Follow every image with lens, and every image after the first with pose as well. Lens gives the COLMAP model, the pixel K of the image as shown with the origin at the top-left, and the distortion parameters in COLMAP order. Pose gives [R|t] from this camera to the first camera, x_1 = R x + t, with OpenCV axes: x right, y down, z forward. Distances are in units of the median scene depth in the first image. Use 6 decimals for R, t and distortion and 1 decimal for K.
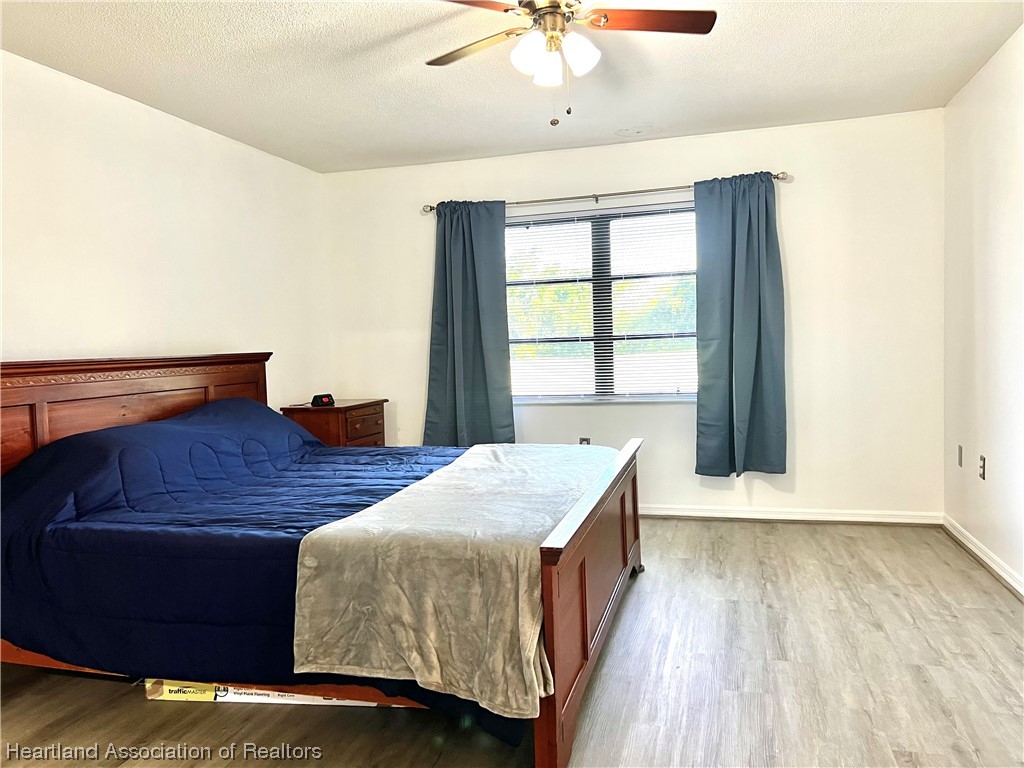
lens RADIAL K [[775.3, 0, 510.6], [0, 775.3, 385.8], [0, 0, 1]] dist [0.032750, -0.018005]
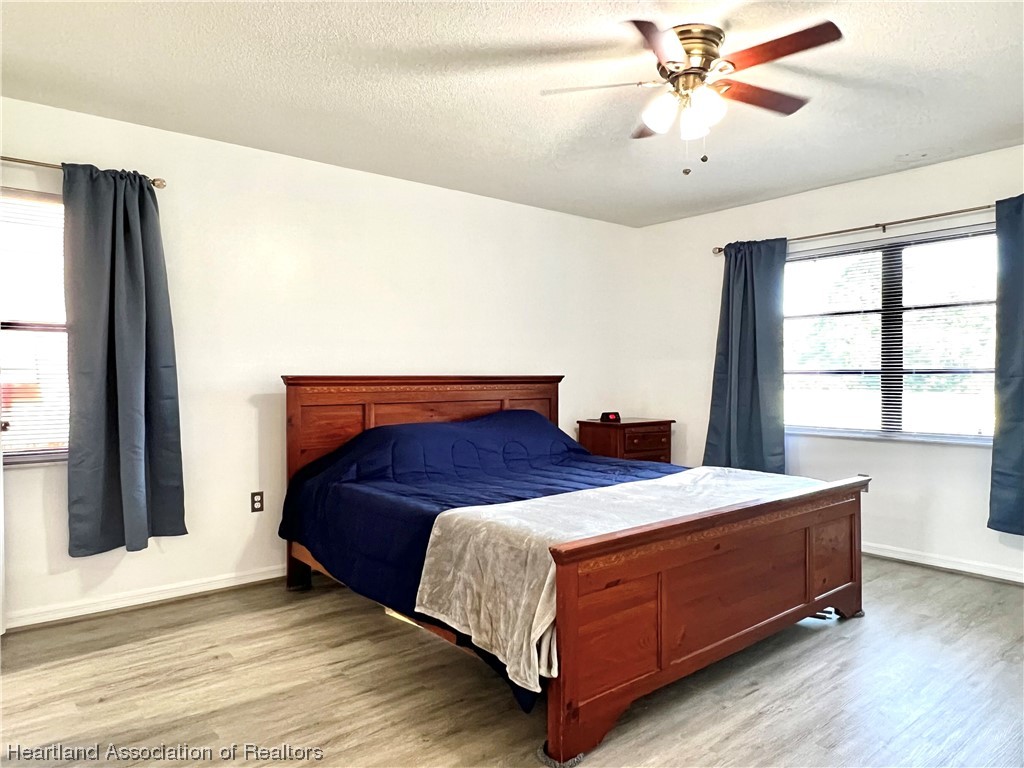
lens RADIAL K [[685.1, 0, 511.1], [0, 685.1, 381.7], [0, 0, 1]] dist [-0.004442, -0.013741]
pose [[0.818919, 0.035823, -0.572790, 0.232982], [-0.058000, 0.998106, -0.020499, -0.005184], [0.570971, 0.050009, 0.819446, 0.048496]]
